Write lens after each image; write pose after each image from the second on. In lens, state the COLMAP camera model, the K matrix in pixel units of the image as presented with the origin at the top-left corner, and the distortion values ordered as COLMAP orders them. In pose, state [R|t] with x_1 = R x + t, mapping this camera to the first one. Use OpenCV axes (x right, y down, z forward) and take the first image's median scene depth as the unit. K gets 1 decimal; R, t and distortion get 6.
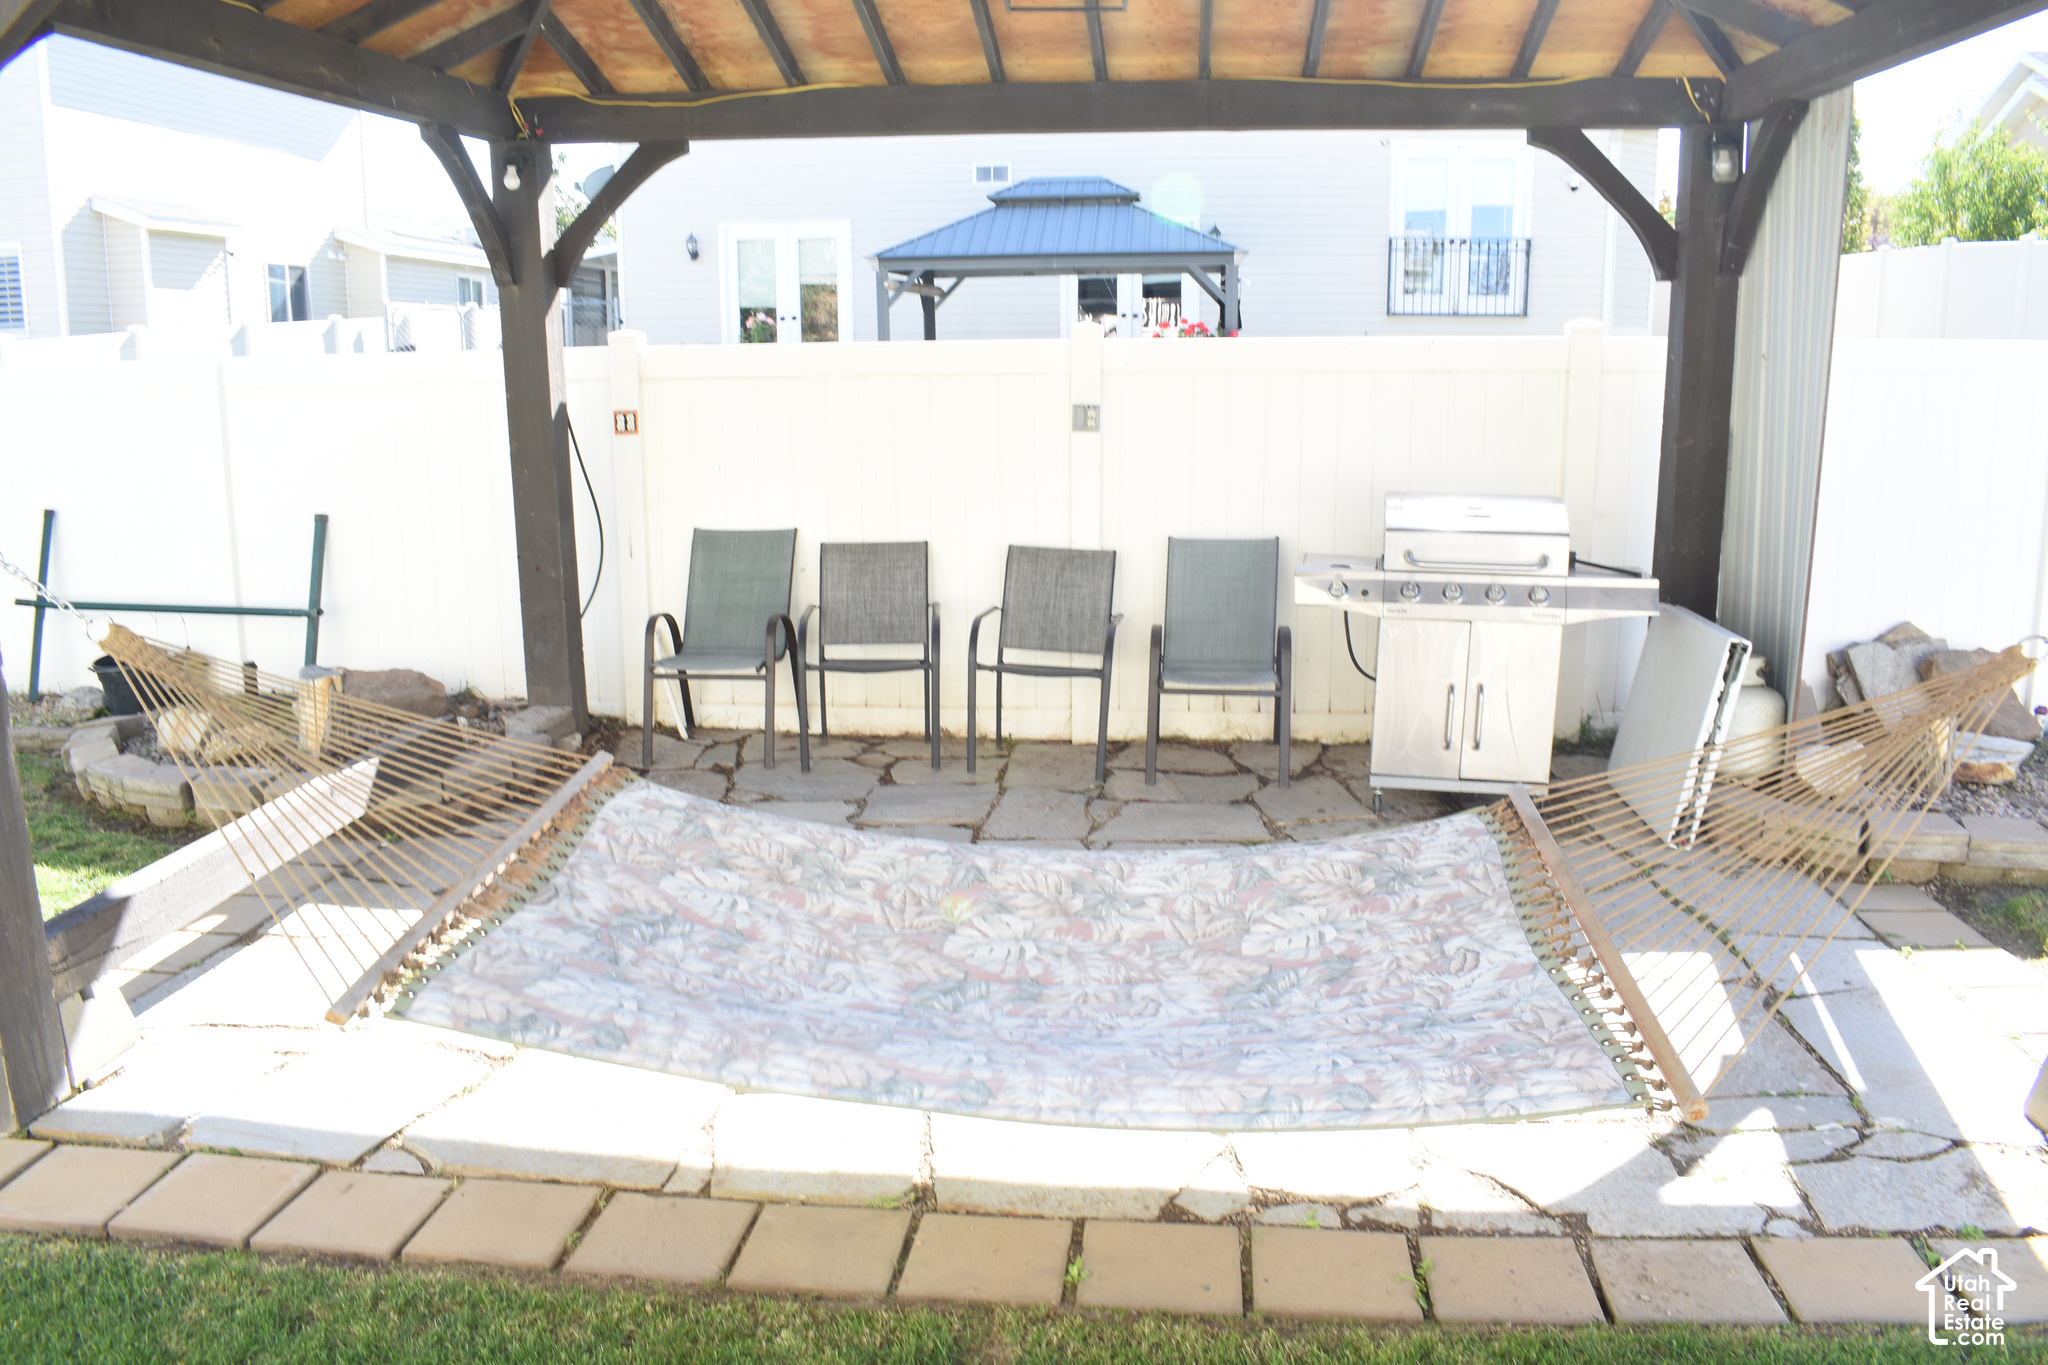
lens RADIAL K [[1599.6, 0, 1011.6], [0, 1599.6, 675.9], [0, 0, 1]] dist [-0.099279, 0.020756]
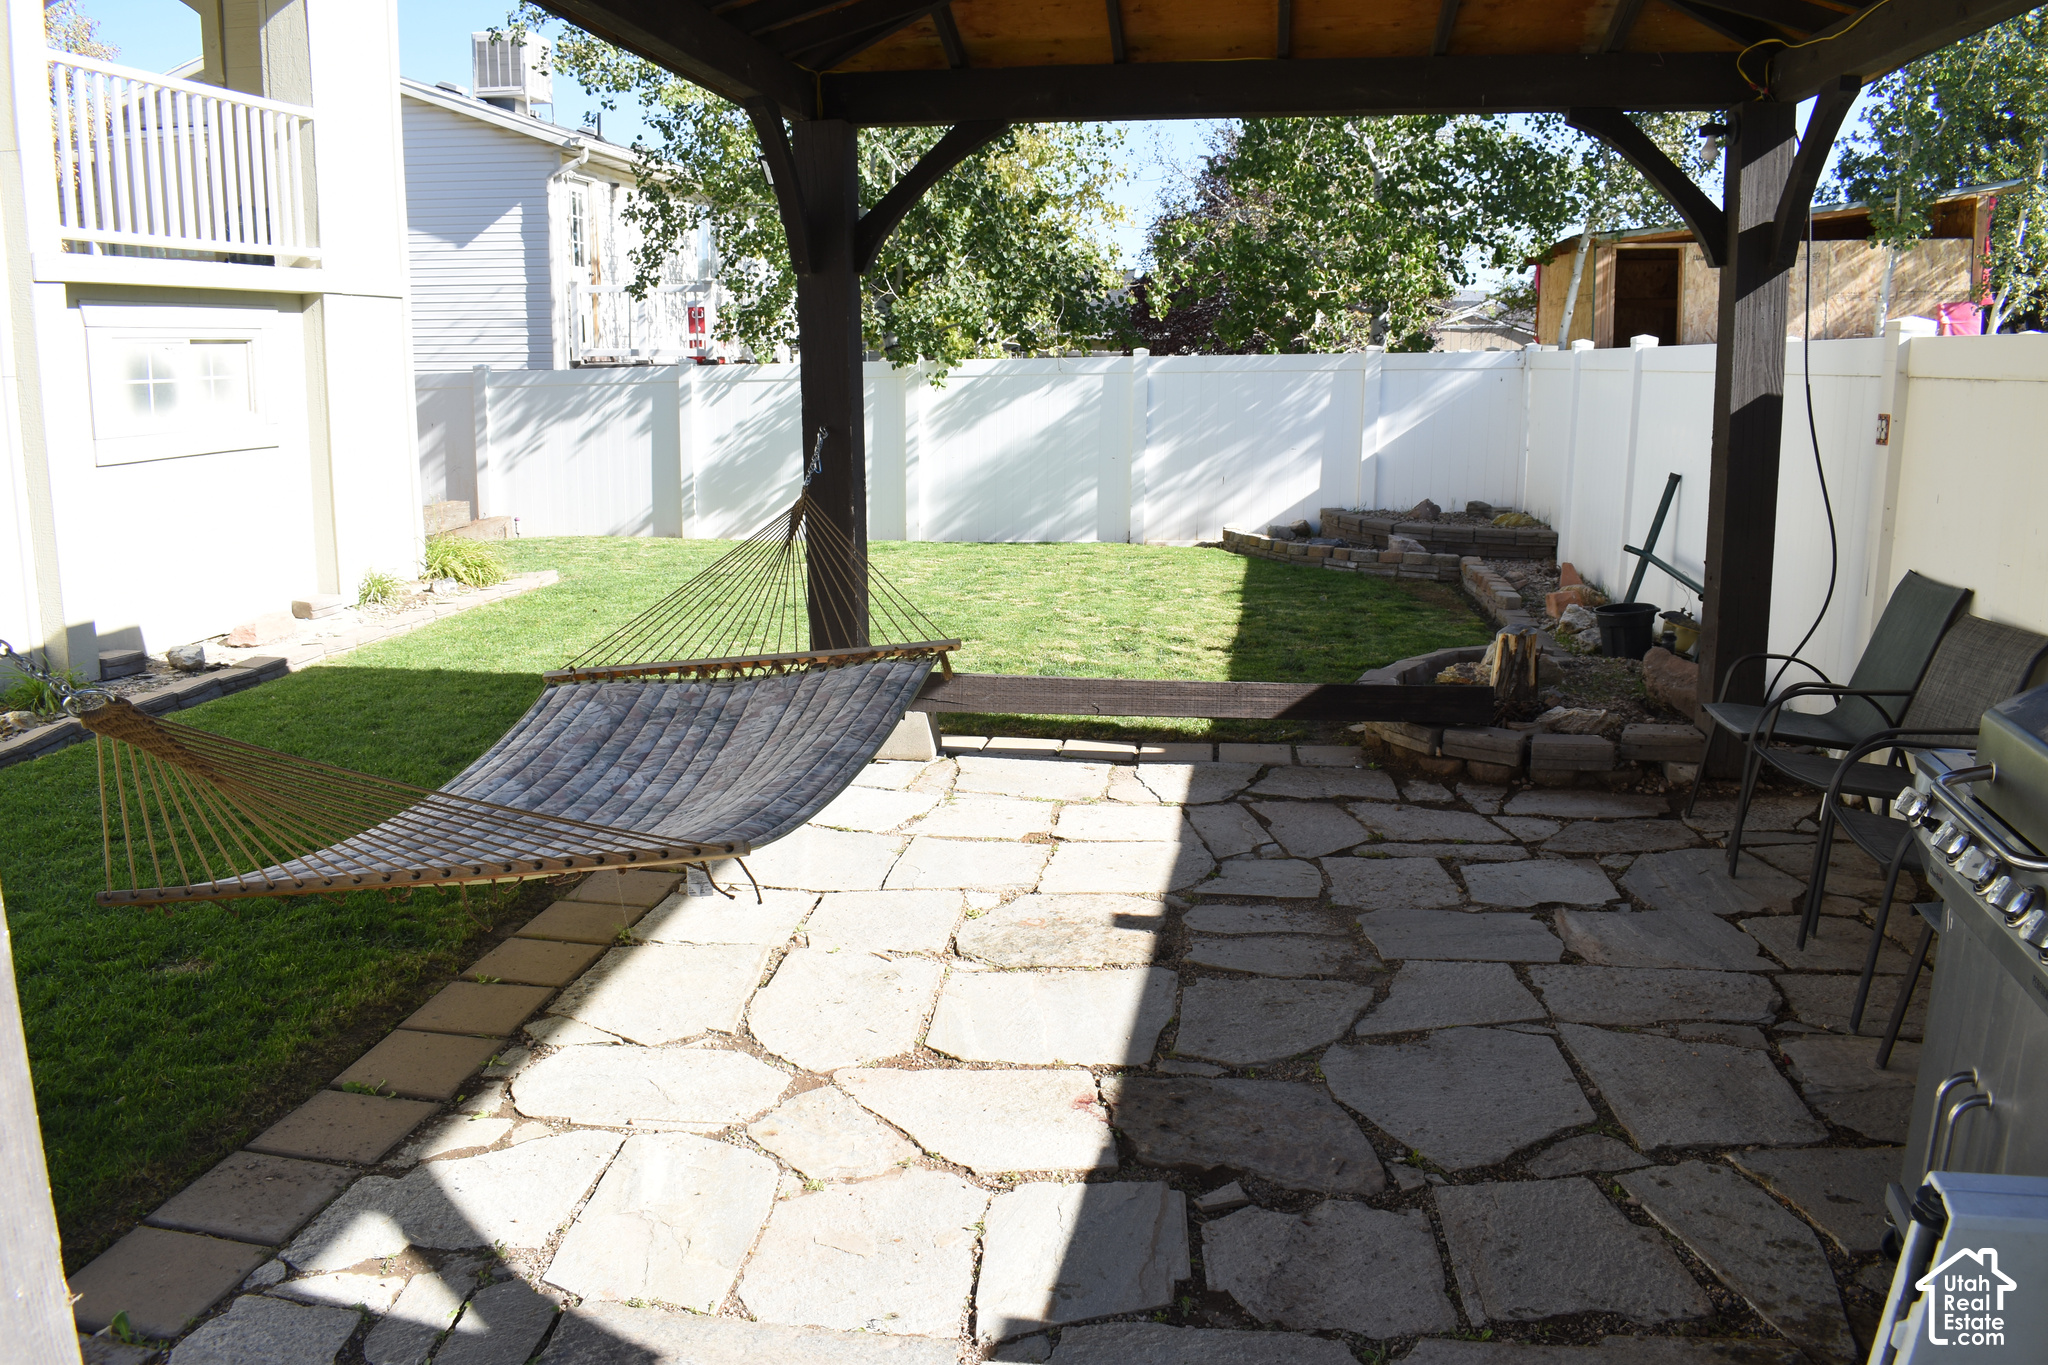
lens RADIAL K [[1599.6, 0, 1010.0], [0, 1599.6, 686.7], [0, 0, 1]] dist [-0.099279, 0.020756]
pose [[-0.029272, 0.216456, -0.975854, 0.668383], [-0.231012, 0.948377, 0.217290, -0.124688], [0.972510, 0.231794, 0.022243, 0.698709]]
